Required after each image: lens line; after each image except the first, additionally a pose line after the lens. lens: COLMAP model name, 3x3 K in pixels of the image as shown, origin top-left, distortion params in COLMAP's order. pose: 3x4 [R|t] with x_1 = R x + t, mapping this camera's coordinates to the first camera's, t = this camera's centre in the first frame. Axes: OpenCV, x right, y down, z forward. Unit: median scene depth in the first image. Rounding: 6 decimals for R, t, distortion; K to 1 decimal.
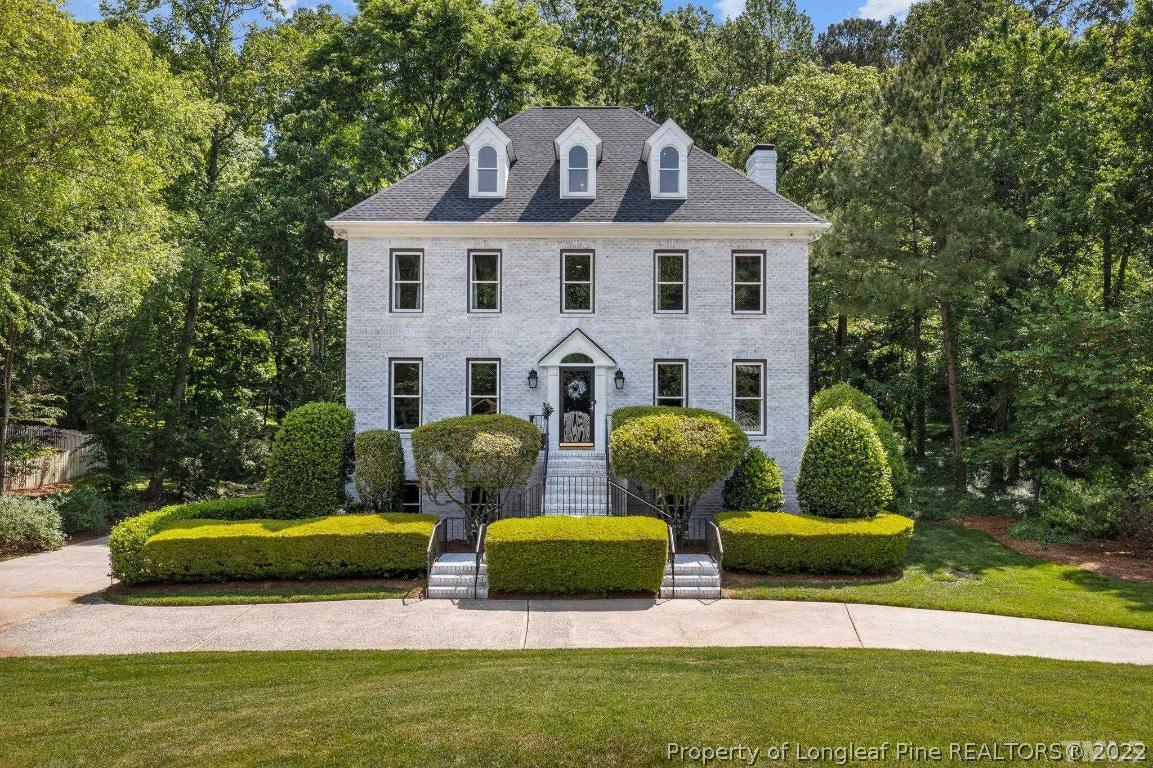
lens RADIAL K [[904.9, 0, 576.5], [0, 904.9, 384.0], [0, 0, 1]] dist [-0.001832, 0.000873]
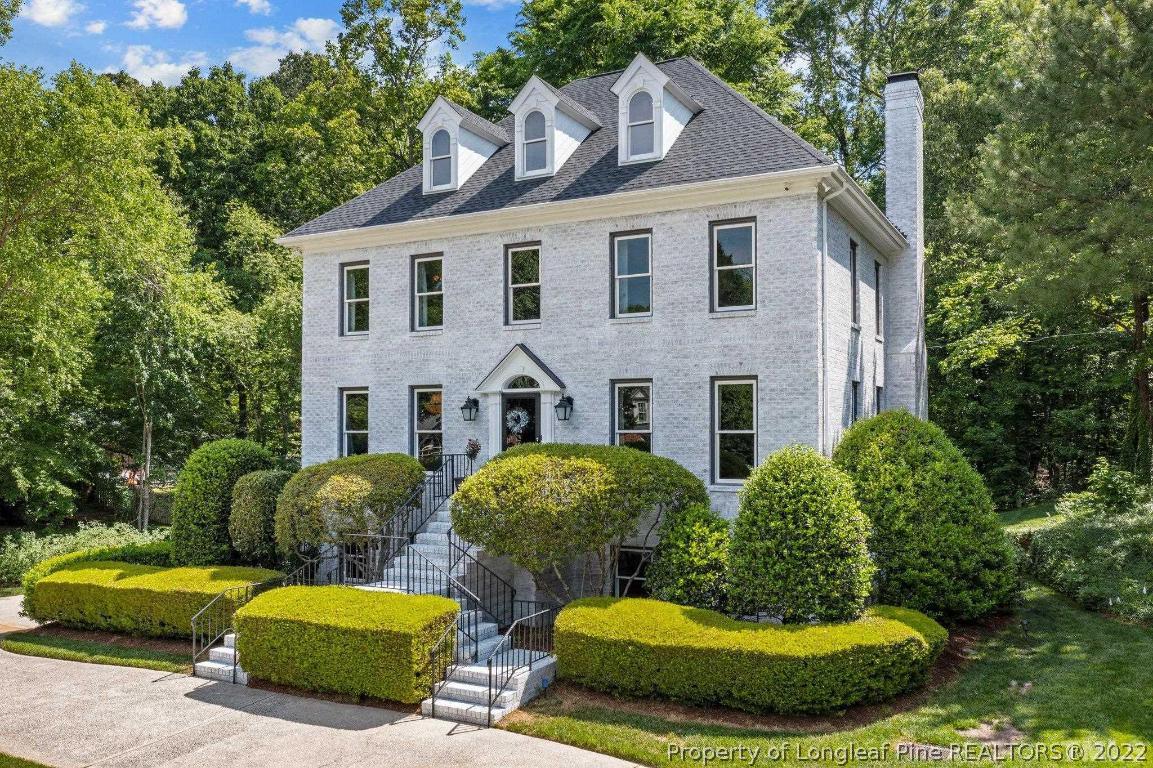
lens RADIAL K [[930.0, 0, 573.4], [0, 930.0, 408.8], [0, 0, 1]] dist [0.001927, 0.002237]
pose [[0.883984, -0.016652, -0.467220, 0.414838], [0.011276, 0.999834, -0.014301, 0.006688], [0.467381, 0.007374, 0.884025, 0.312198]]
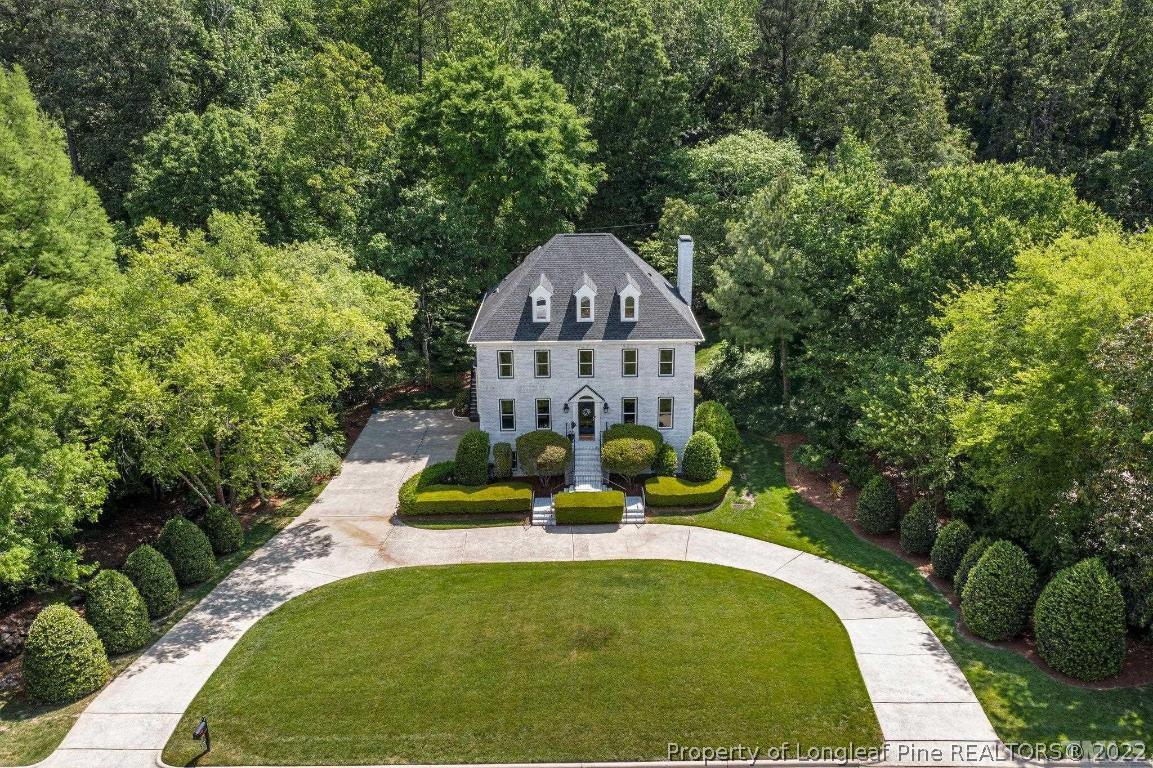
lens RADIAL K [[904.9, 0, 576.5], [0, 904.9, 384.0], [0, 0, 1]] dist [-0.001832, 0.000873]
pose [[0.999797, -0.019674, 0.004418, -0.031642], [0.017019, 0.940860, 0.338367, -0.791277], [-0.010814, -0.338223, 0.941004, -1.019434]]
